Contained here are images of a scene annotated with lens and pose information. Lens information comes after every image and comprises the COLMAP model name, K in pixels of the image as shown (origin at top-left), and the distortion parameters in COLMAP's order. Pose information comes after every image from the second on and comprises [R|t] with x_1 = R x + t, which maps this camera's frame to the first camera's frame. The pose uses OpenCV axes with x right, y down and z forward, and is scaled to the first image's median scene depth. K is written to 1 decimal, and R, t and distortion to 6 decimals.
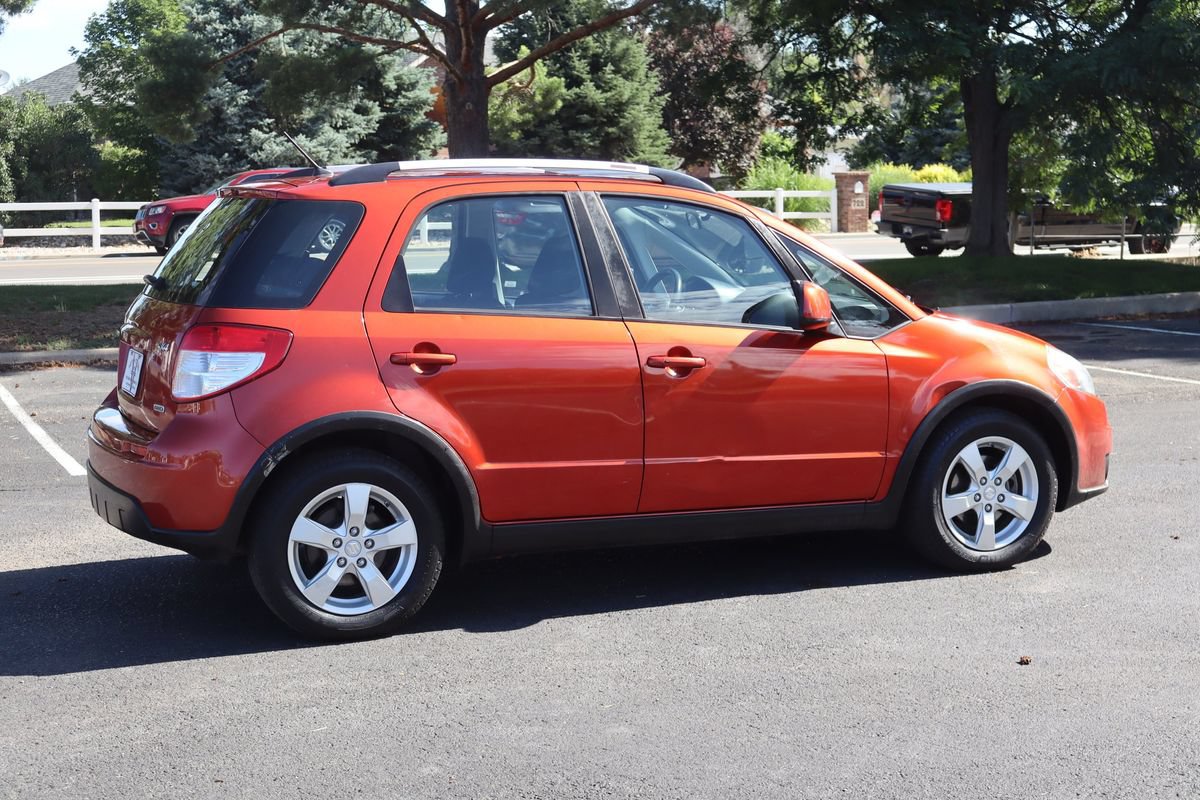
lens RADIAL K [[1794.1, 0, 600.0], [0, 1794.1, 400.0], [0, 0, 1]] dist [0.049917, -0.018934]
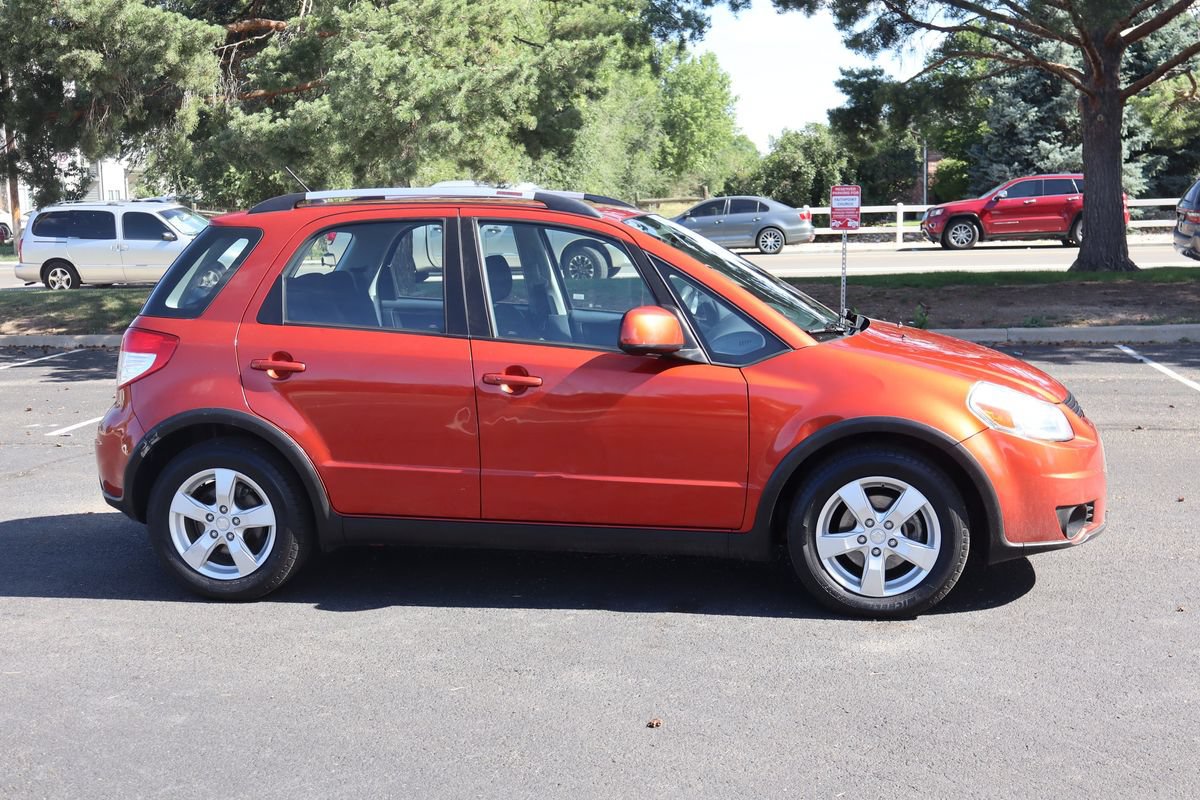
lens RADIAL K [[1463.9, 0, 600.0], [0, 1463.9, 400.0], [0, 0, 1]] dist [0.014264, -0.012467]
pose [[0.841691, 0.064120, -0.536139, 0.518614], [-0.050522, 0.997920, 0.040033, -0.043978], [0.537590, -0.006608, 0.843180, 0.290048]]
